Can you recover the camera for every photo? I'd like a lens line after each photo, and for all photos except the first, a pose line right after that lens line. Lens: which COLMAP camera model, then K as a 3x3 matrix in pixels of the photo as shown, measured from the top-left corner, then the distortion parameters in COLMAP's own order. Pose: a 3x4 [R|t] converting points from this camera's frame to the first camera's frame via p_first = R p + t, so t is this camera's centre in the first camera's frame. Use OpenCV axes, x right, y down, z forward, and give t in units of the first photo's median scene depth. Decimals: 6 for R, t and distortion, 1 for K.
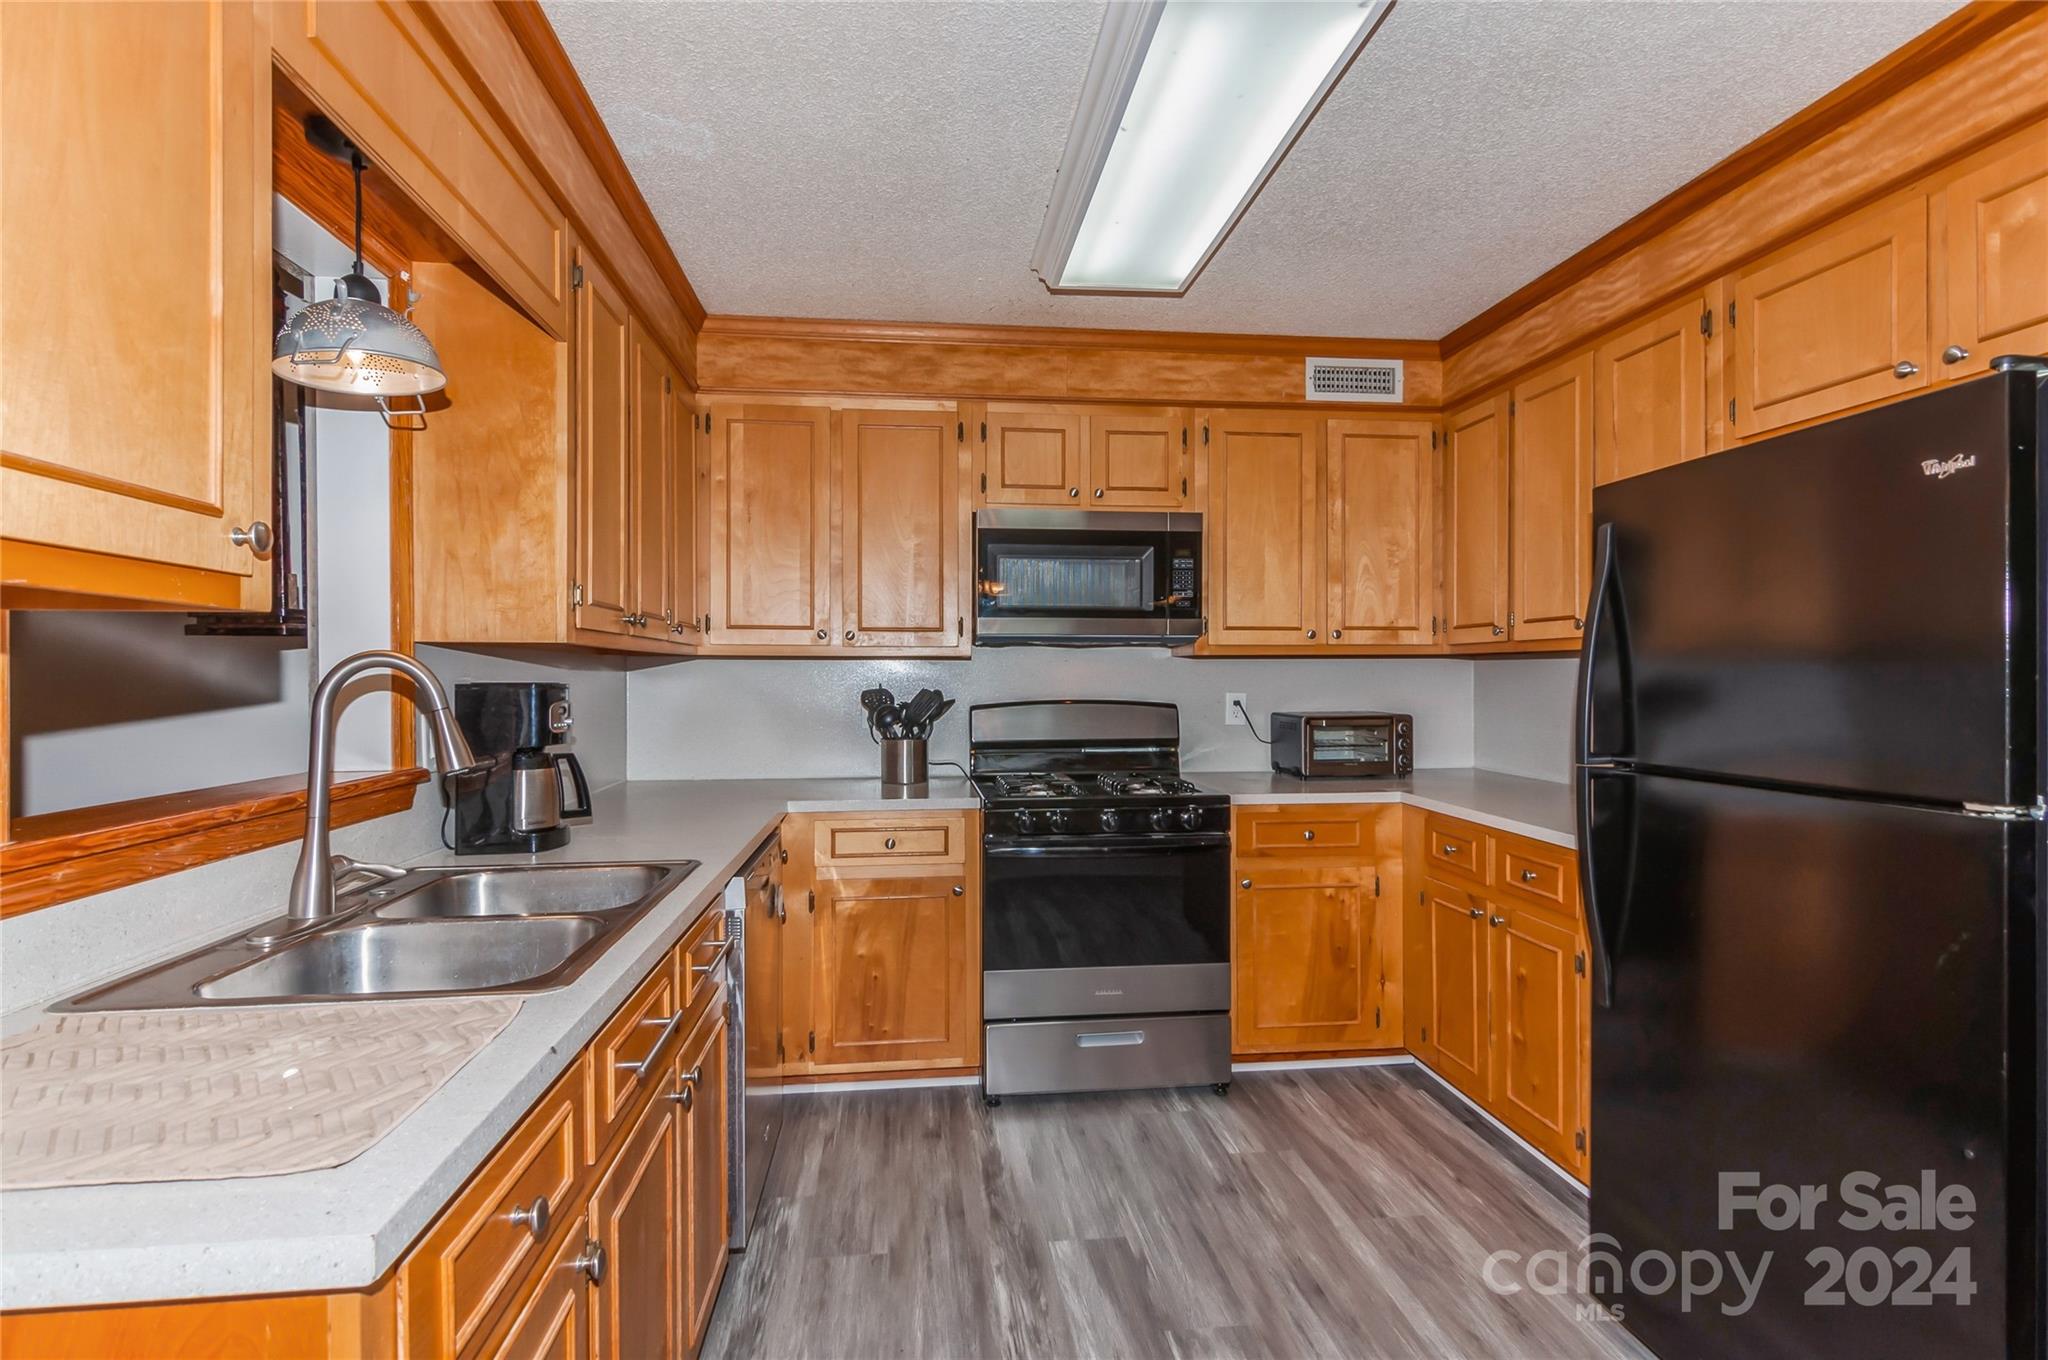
lens RADIAL K [[987.3, 0, 1014.9], [0, 987.3, 677.0], [0, 0, 1]] dist [0.002545, -0.000470]
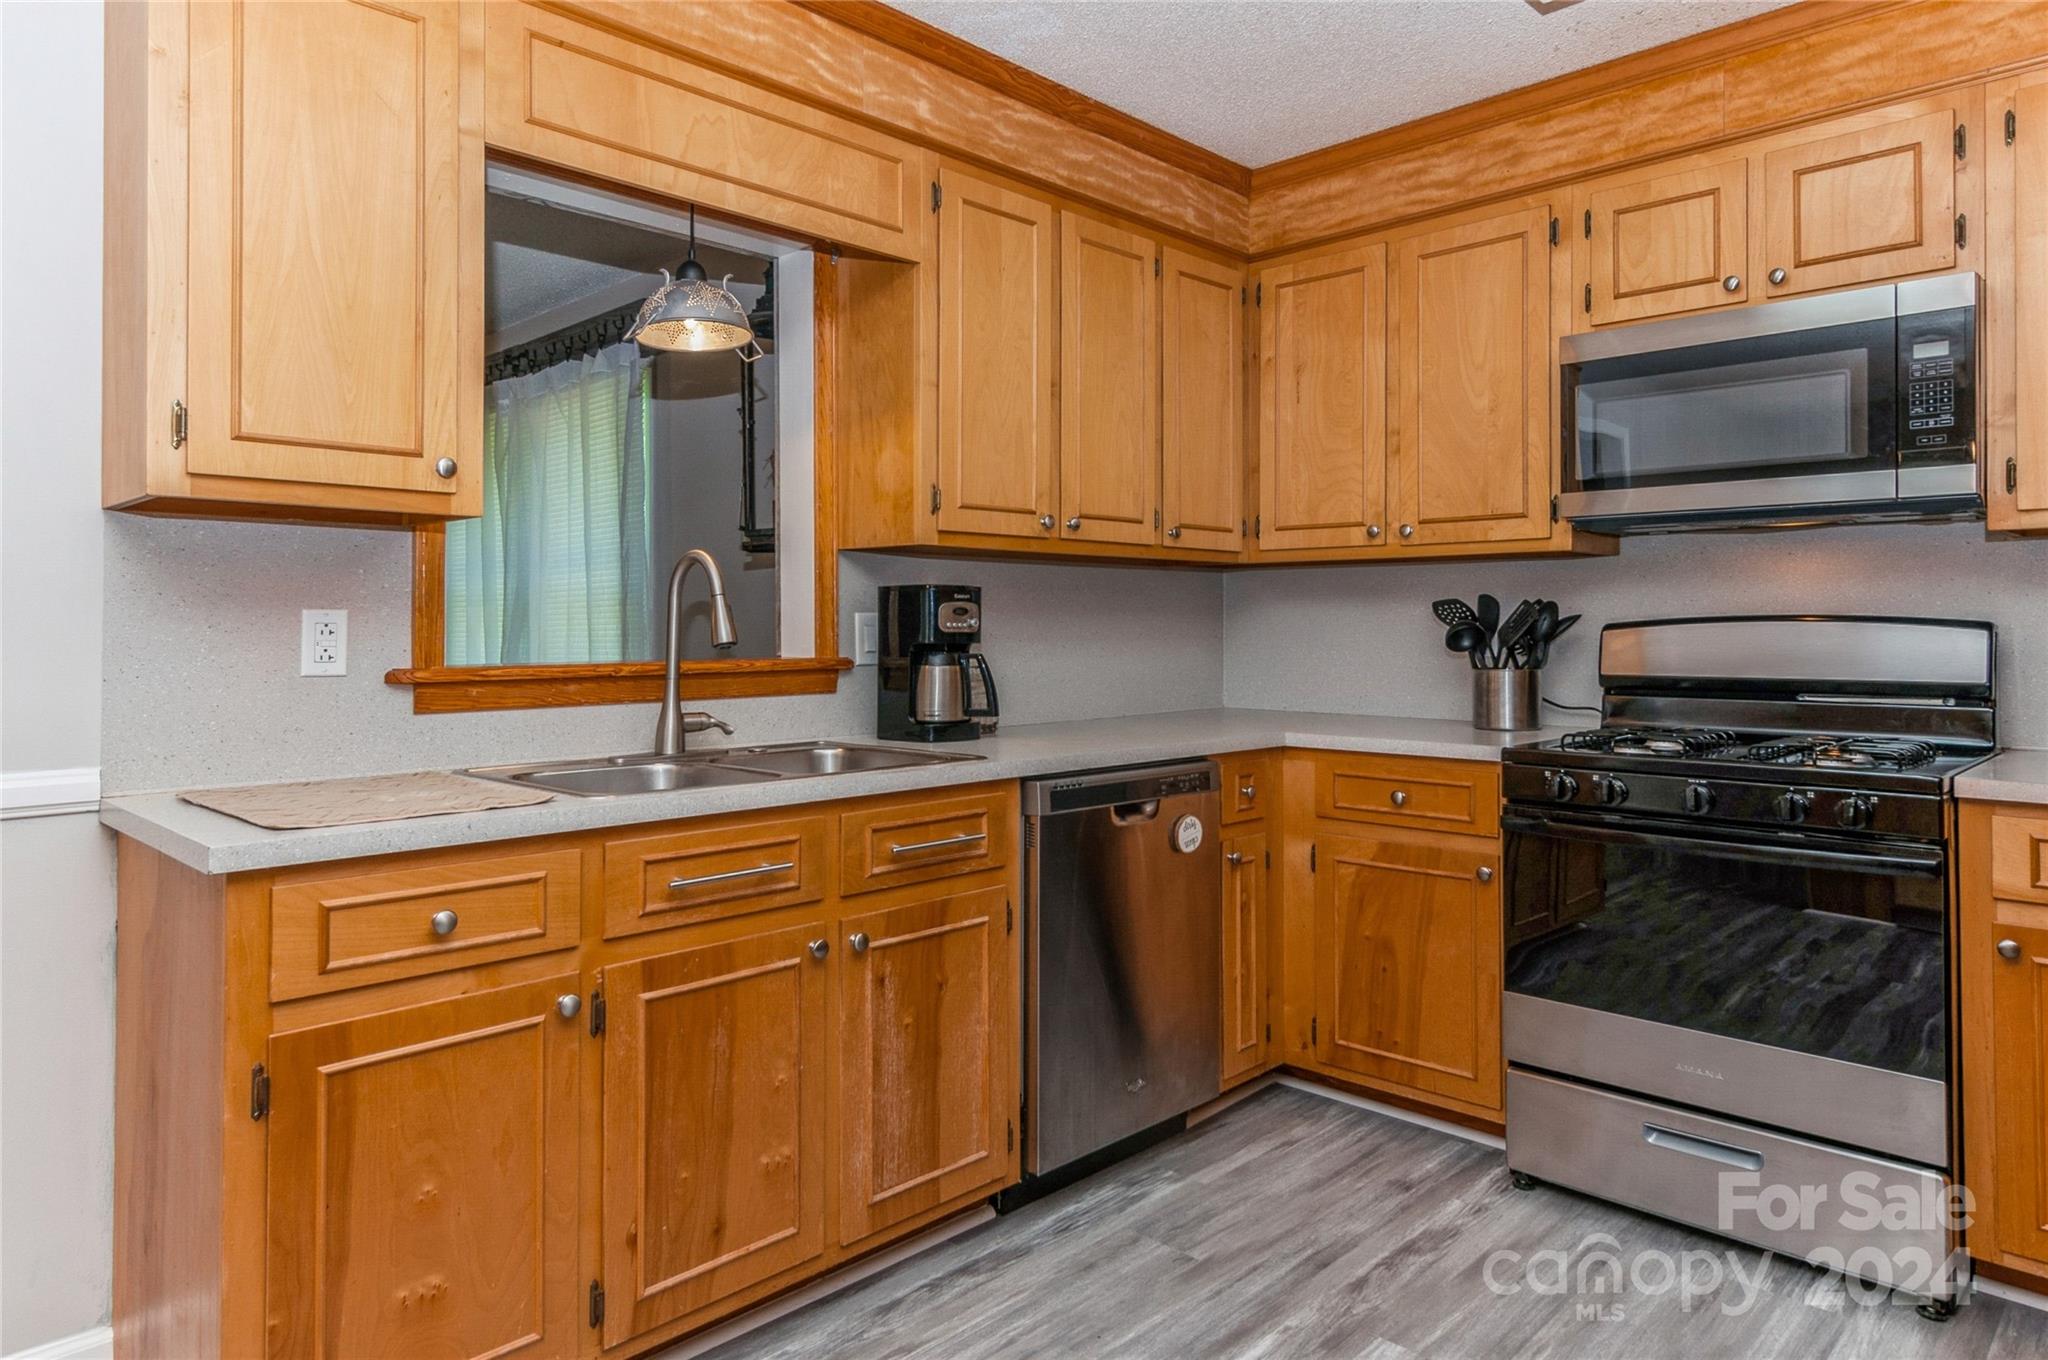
lens RADIAL K [[1267.3, 0, 1025.2], [0, 1267.3, 620.4], [0, 0, 1]] dist [0.033525, 0.000225]
pose [[0.635855, -0.003066, -0.771803, 0.432603], [-0.000730, 0.999989, -0.004574, 0.034444], [0.771808, 0.003472, 0.635846, 0.140609]]
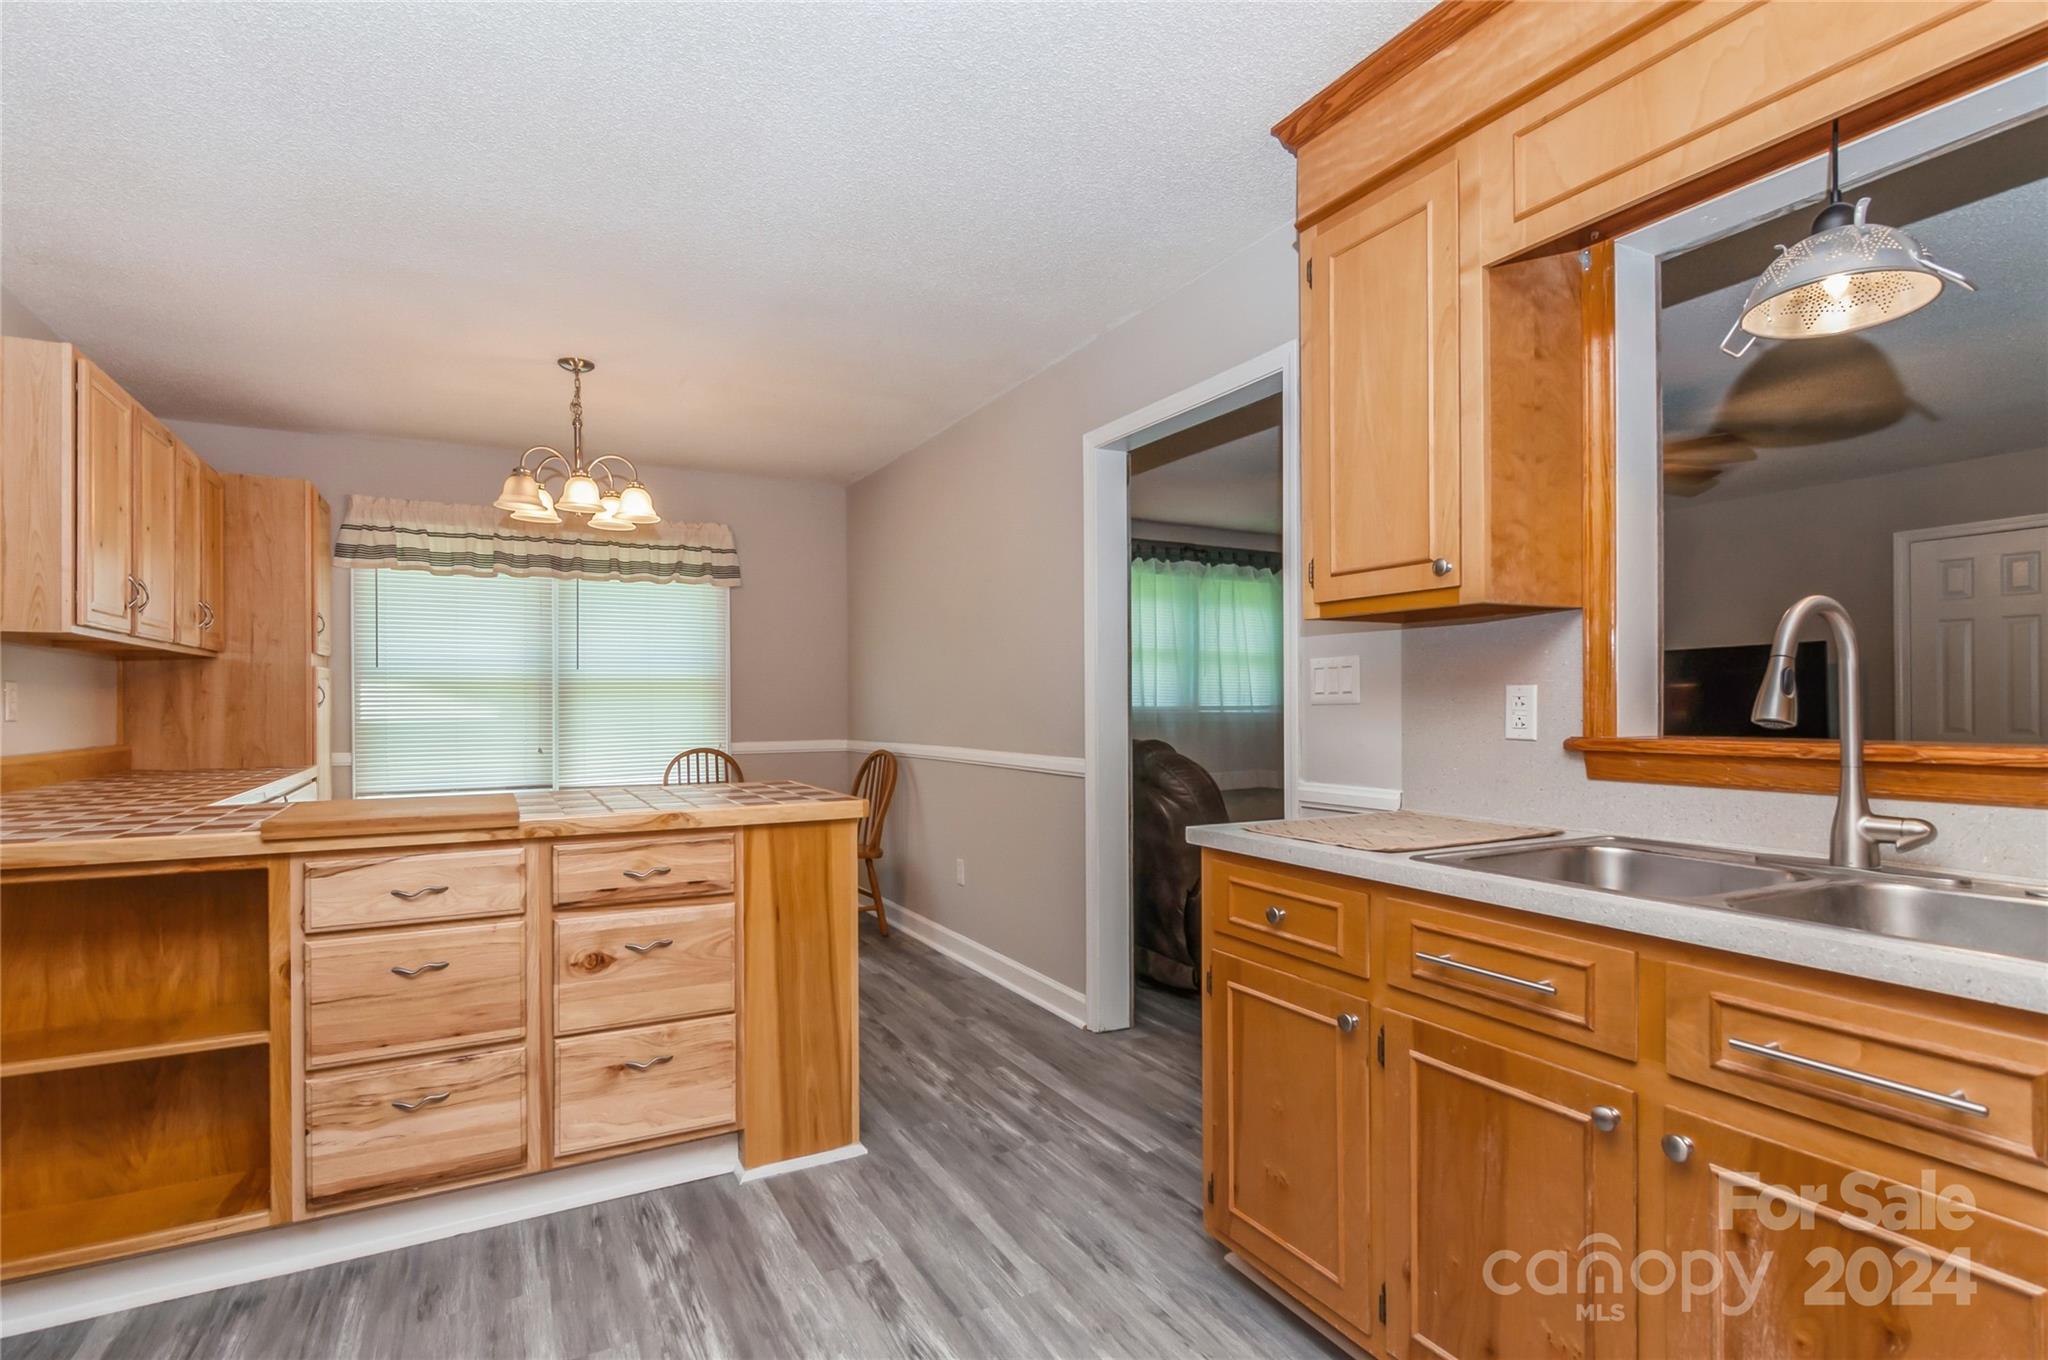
lens RADIAL K [[1001.3, 0, 1016.6], [0, 1001.3, 701.5], [0, 0, 1]] dist [0.005227, -0.000154]
pose [[-0.929977, 0.005489, -0.367576, 0.212410], [0.006660, 0.999976, -0.001919, 0.035180], [0.367557, -0.004233, -0.929991, 0.784141]]
